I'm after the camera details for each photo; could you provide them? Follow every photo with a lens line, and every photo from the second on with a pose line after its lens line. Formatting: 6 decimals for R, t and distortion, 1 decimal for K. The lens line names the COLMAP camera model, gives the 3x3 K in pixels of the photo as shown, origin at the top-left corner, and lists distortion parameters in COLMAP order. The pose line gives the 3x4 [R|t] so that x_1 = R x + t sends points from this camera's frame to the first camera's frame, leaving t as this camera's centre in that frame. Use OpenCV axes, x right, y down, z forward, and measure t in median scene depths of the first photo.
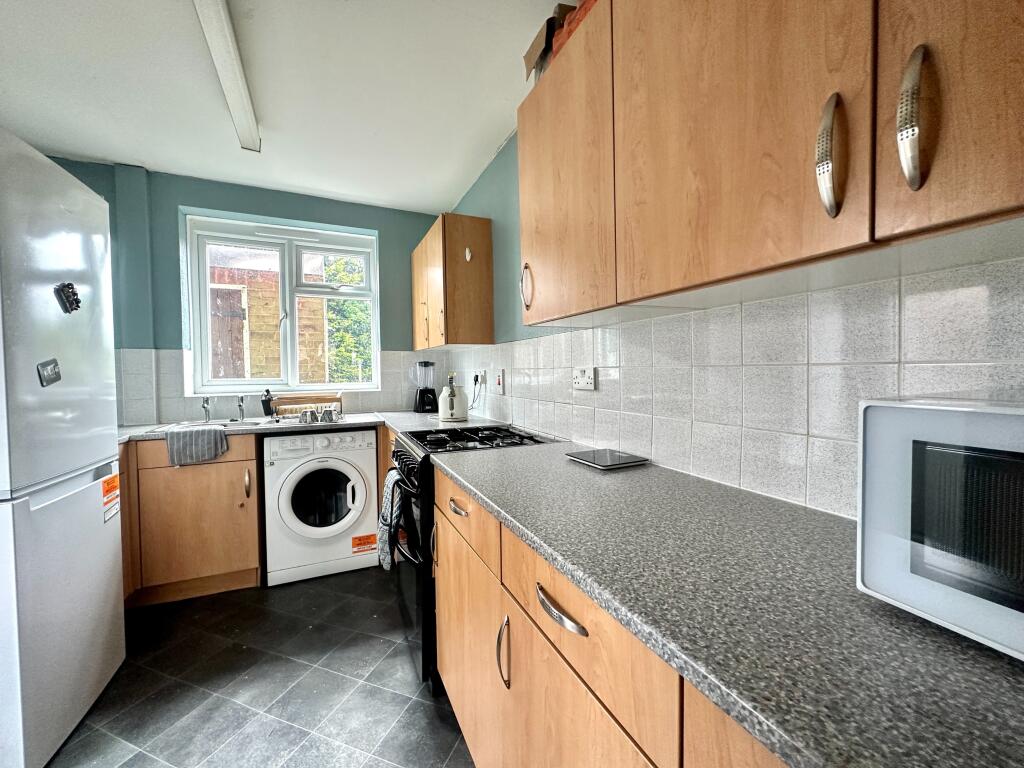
lens RADIAL K [[409.7, 0, 513.6], [0, 409.7, 382.2], [0, 0, 1]] dist [-0.003334, -0.000176]
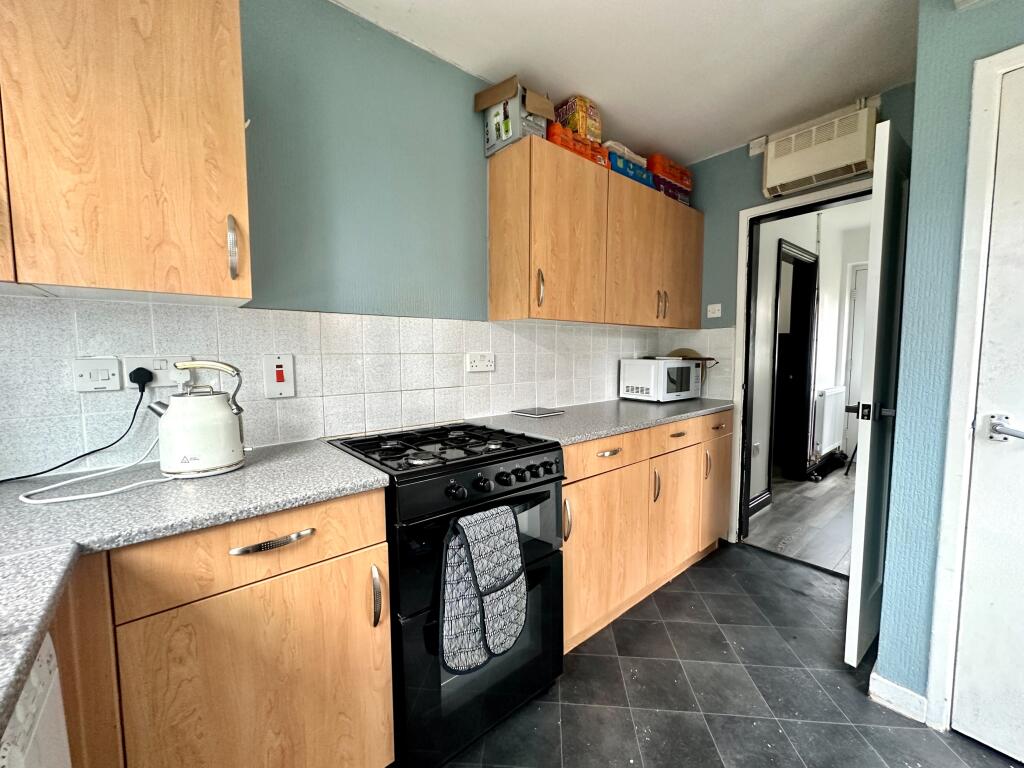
lens RADIAL K [[409.7, 0, 513.6], [0, 409.7, 382.2], [0, 0, 1]] dist [-0.003334, -0.000176]
pose [[-0.275608, -0.056814, 0.959590, -0.678508], [0.036110, 0.996935, 0.069397, -0.020524], [-0.960592, 0.053777, -0.272711, 0.833103]]
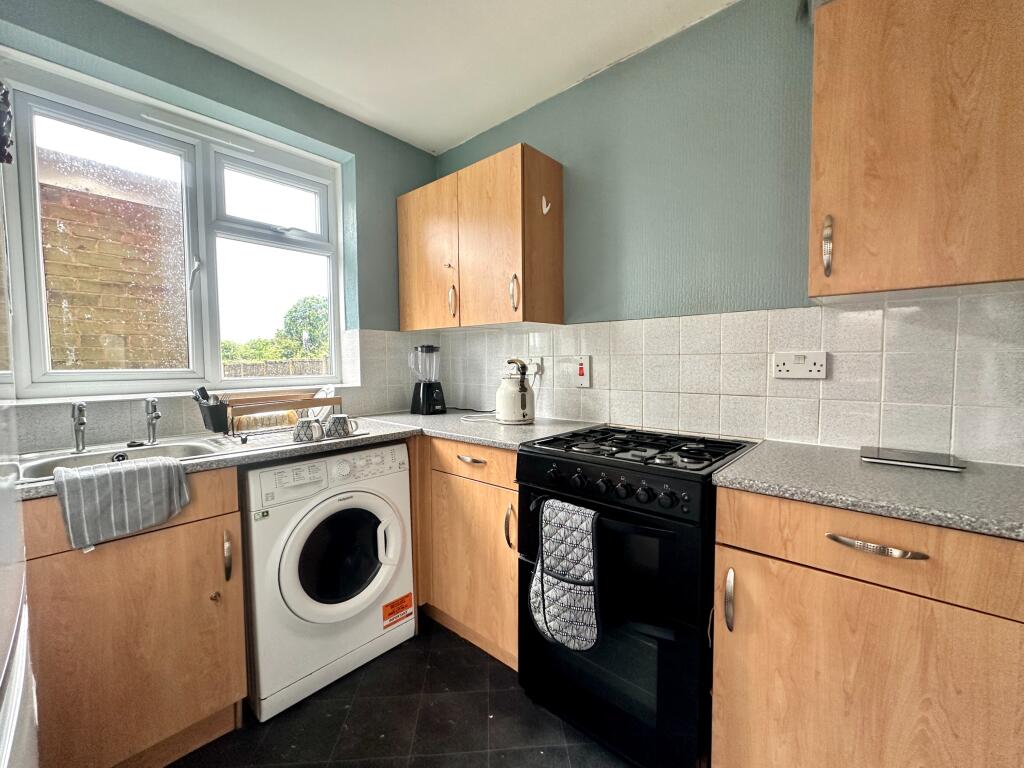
lens RADIAL K [[425.9, 0, 514.0], [0, 425.9, 382.6], [0, 0, 1]] dist [-0.003900, -0.000261]
pose [[0.912758, -0.016217, 0.408179, -0.490122], [0.008291, 0.999741, 0.021180, 0.002044], [-0.408417, -0.015948, 0.912656, 0.293003]]
